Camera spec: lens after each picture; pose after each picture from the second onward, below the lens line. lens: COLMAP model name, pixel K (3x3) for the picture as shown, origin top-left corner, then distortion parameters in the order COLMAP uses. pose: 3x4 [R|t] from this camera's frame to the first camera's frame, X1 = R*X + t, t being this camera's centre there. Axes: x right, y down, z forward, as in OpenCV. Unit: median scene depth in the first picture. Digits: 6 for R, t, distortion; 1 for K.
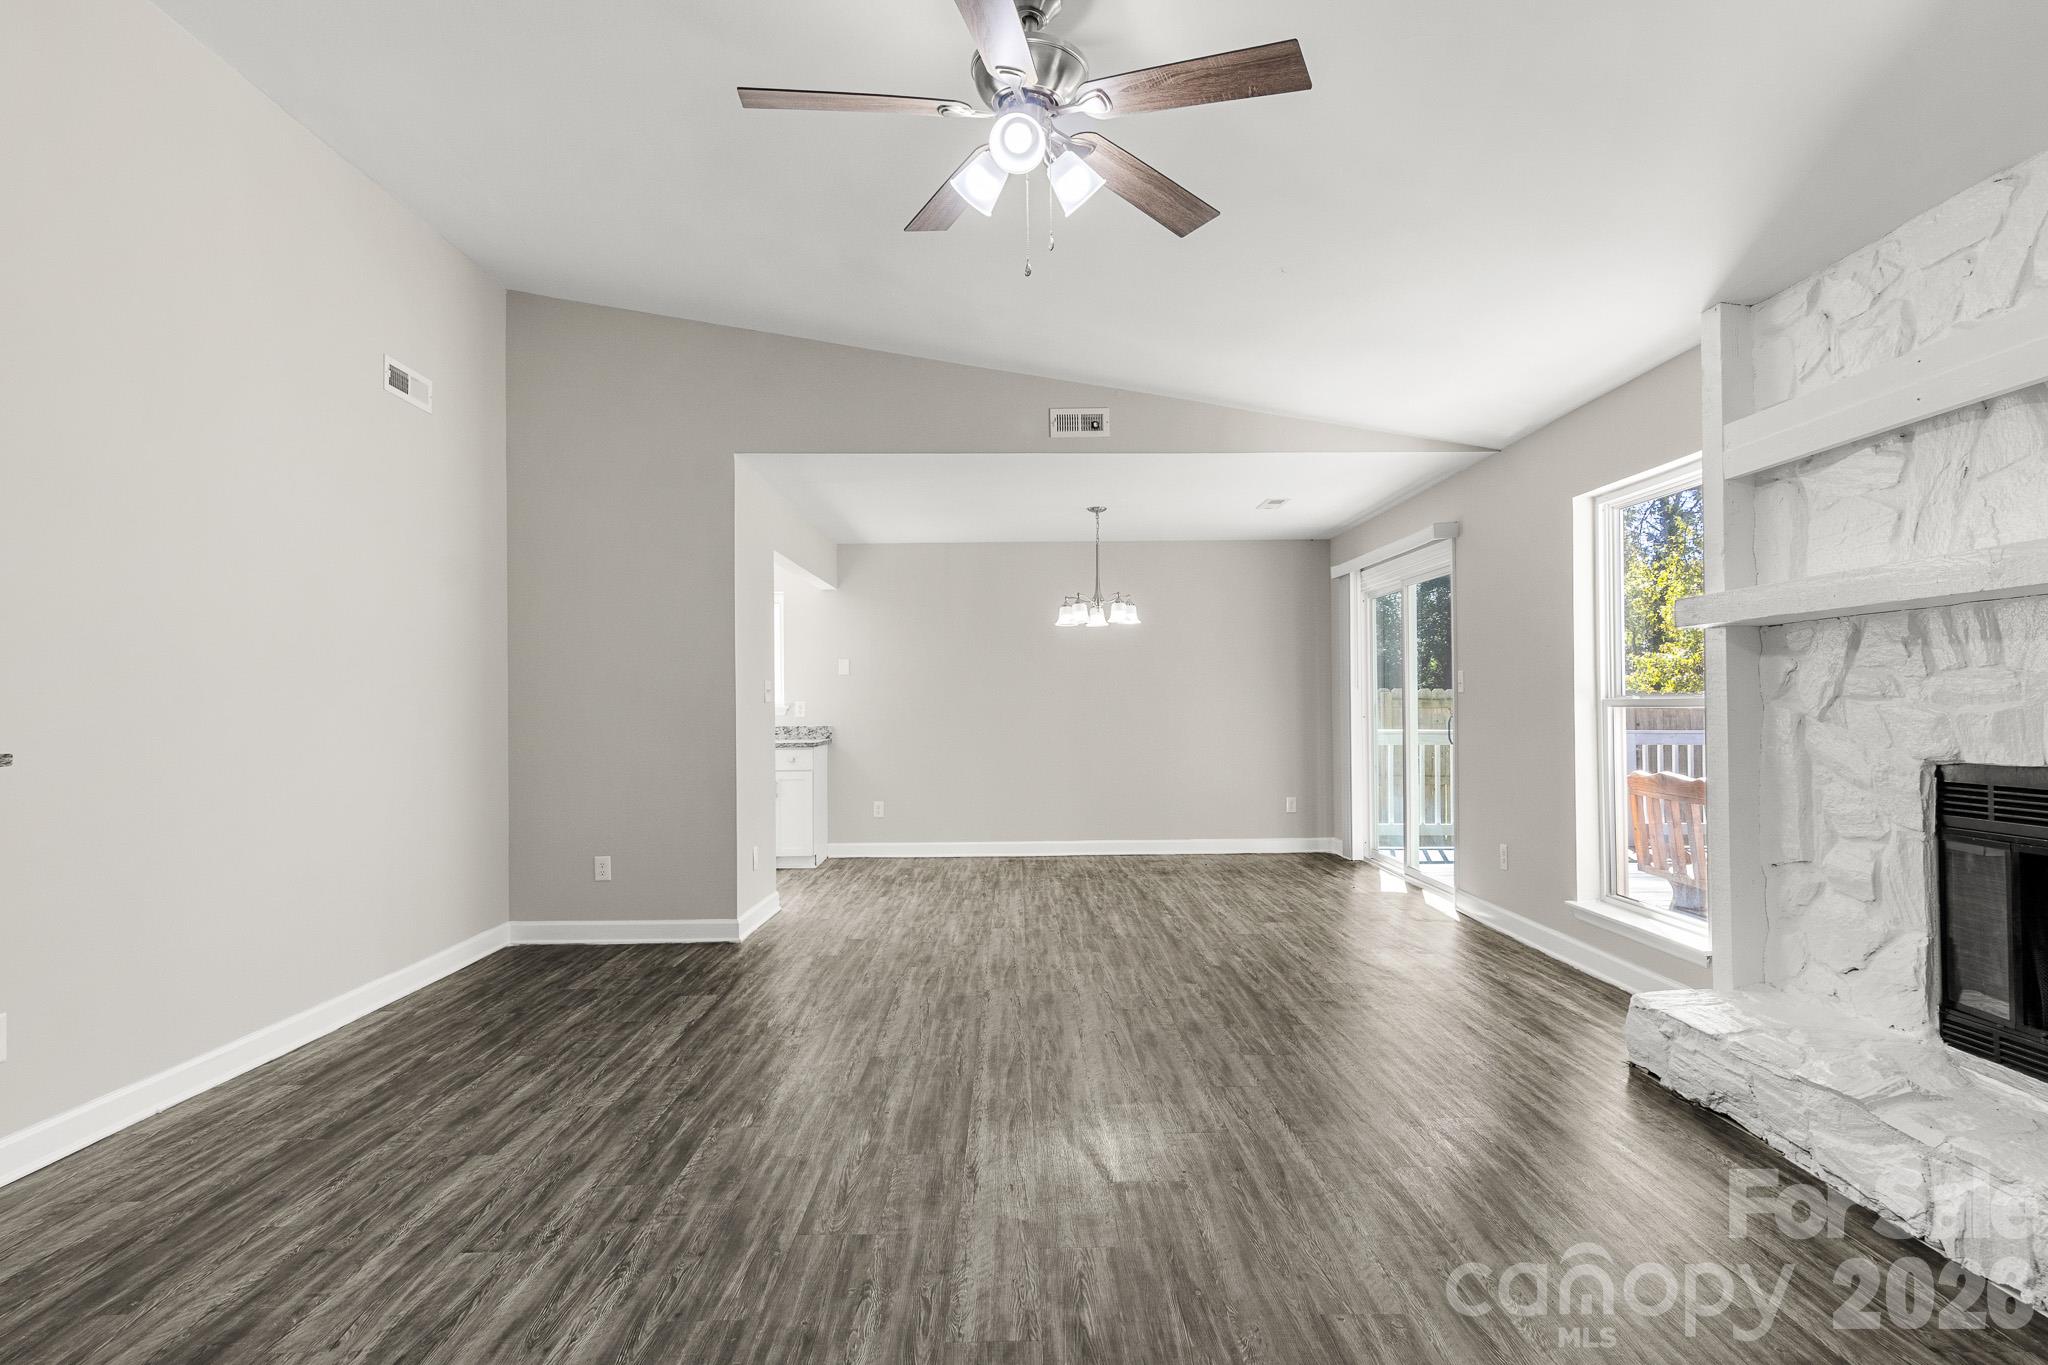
lens RADIAL K [[1066.2, 0, 1025.6], [0, 1066.2, 690.5], [0, 0, 1]] dist [-0.000948, 0.000106]
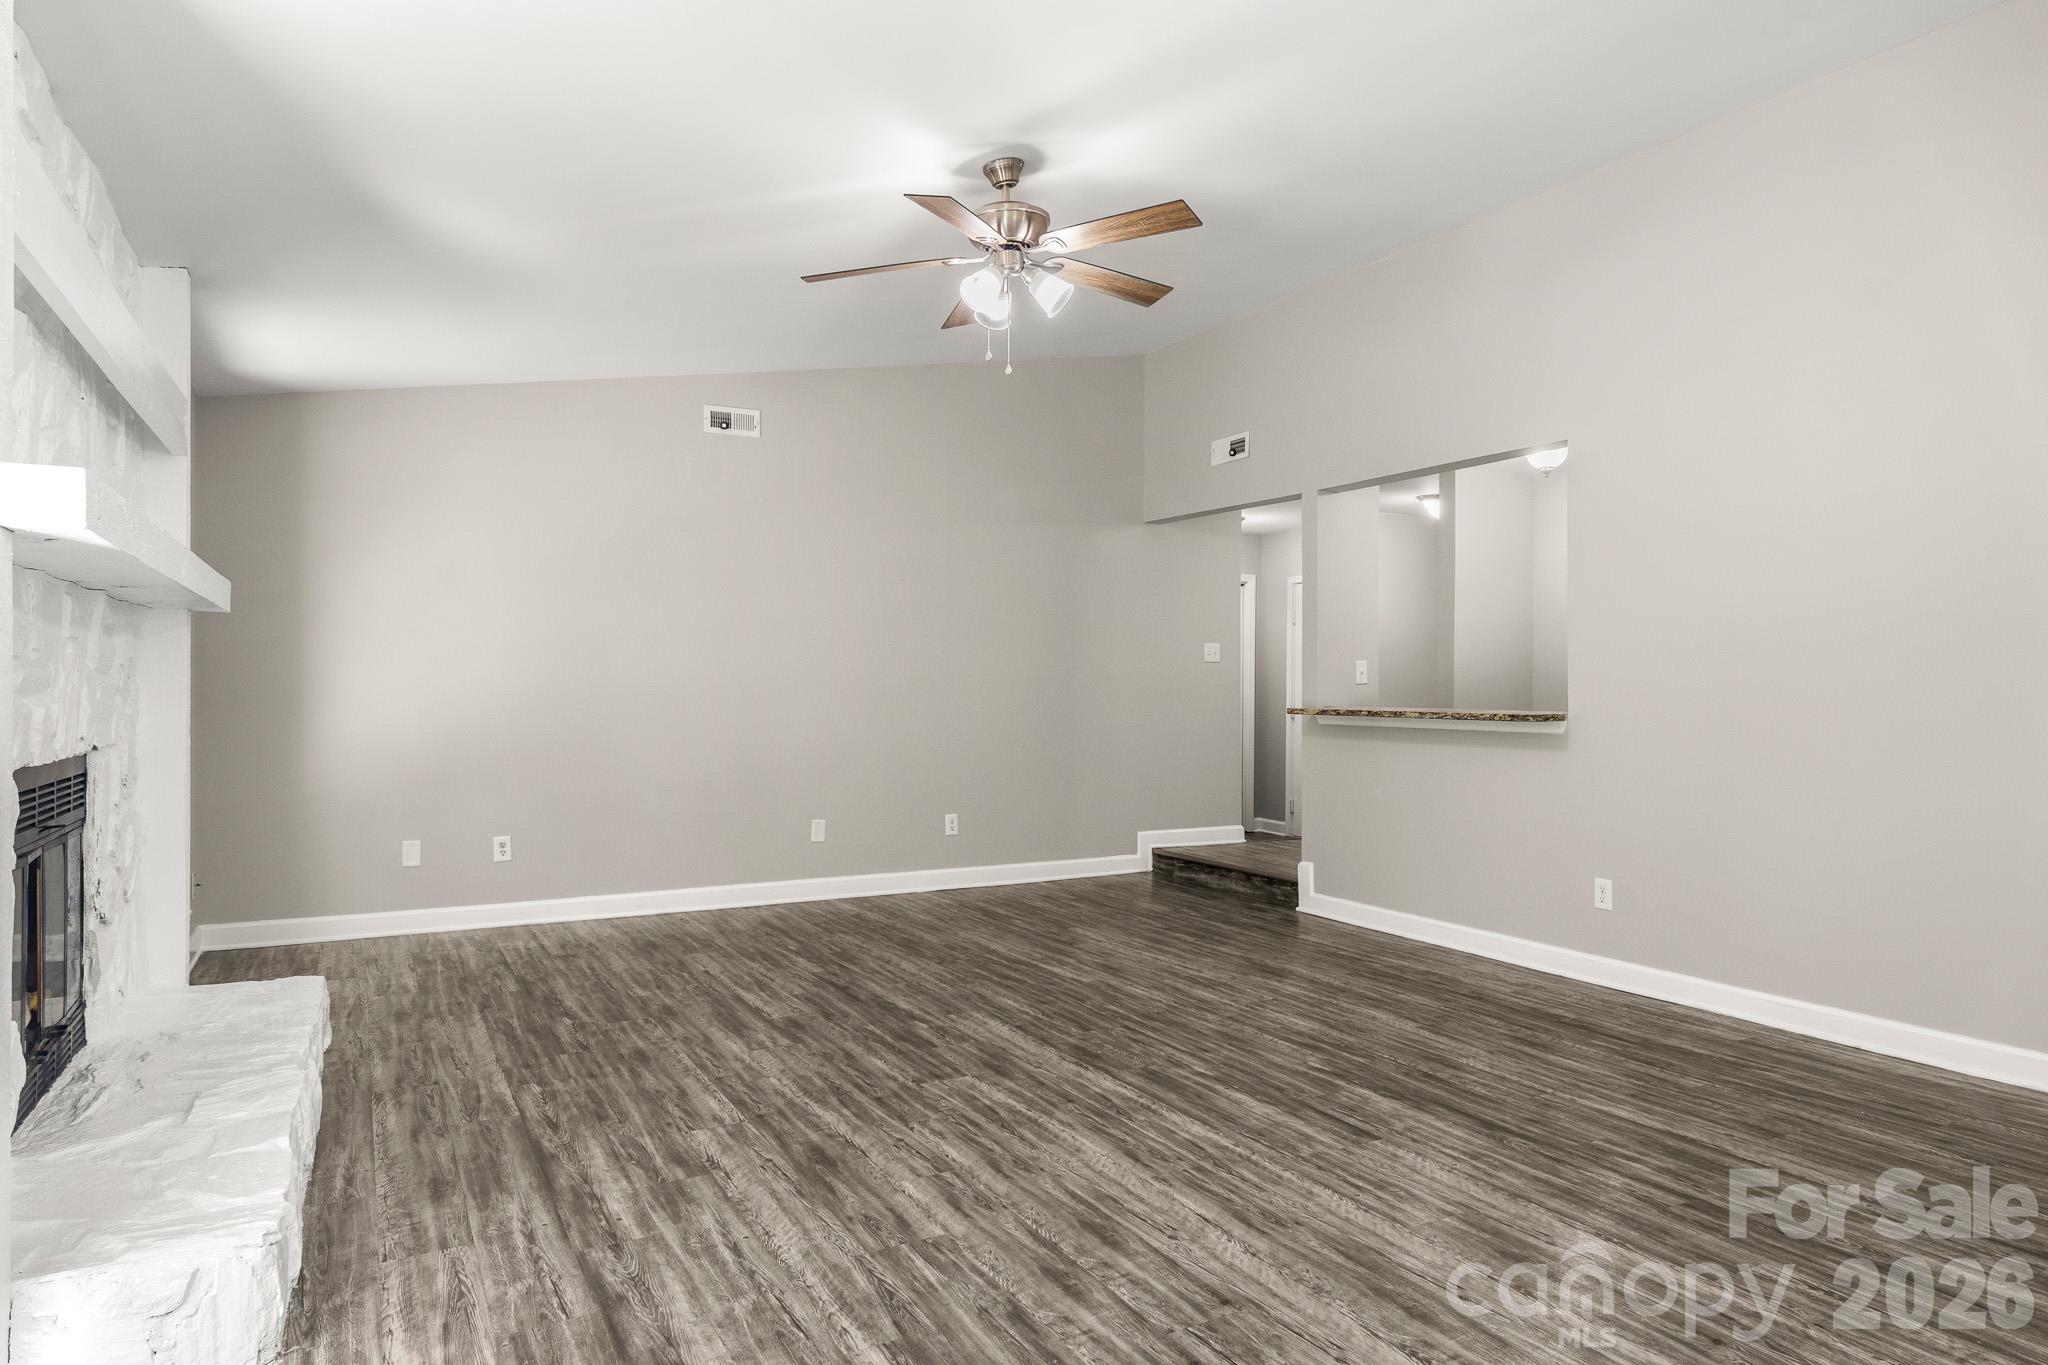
lens RADIAL K [[1238.0, 0, 1024.0], [0, 1238.0, 682.5], [0, 0, 1]] dist [-0.003793, -0.000100]
pose [[-0.882154, 0.001865, -0.470957, 0.596653], [0.010621, 0.999817, -0.015935, 0.025938], [0.470841, -0.019059, -0.882012, 1.959455]]
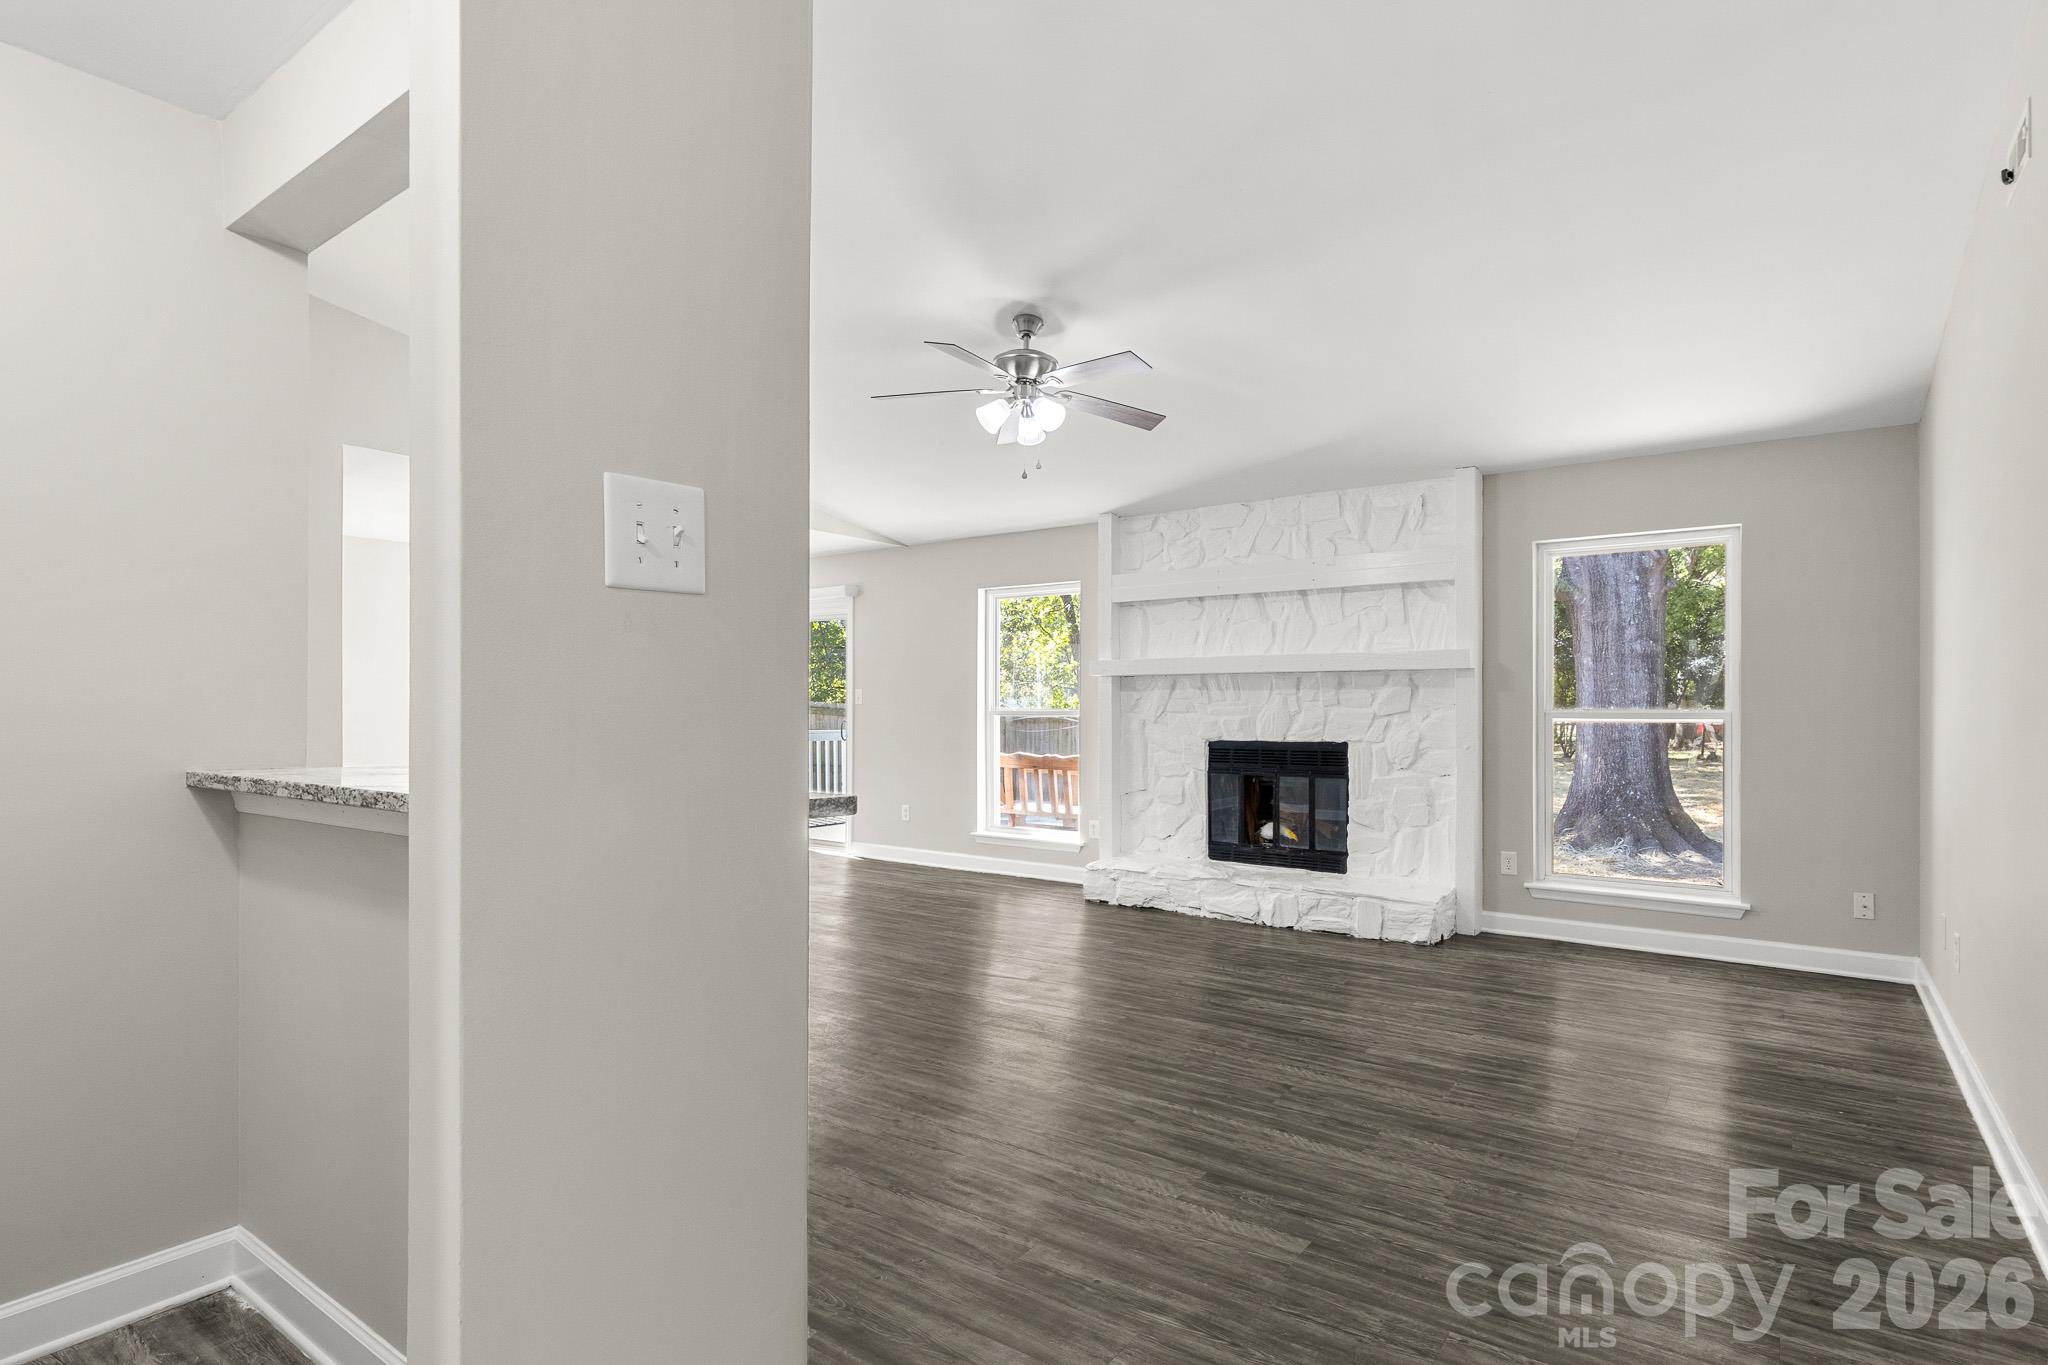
lens RADIAL K [[1043.0, 0, 1039.4], [0, 1043.0, 703.7], [0, 0, 1]] dist [-0.001193, 0.002231]
pose [[0.590981, 0.008548, 0.806640, -1.144746], [-0.016438, 0.999864, 0.001447, -0.010225], [-0.806518, -0.014114, 0.591041, -0.051917]]
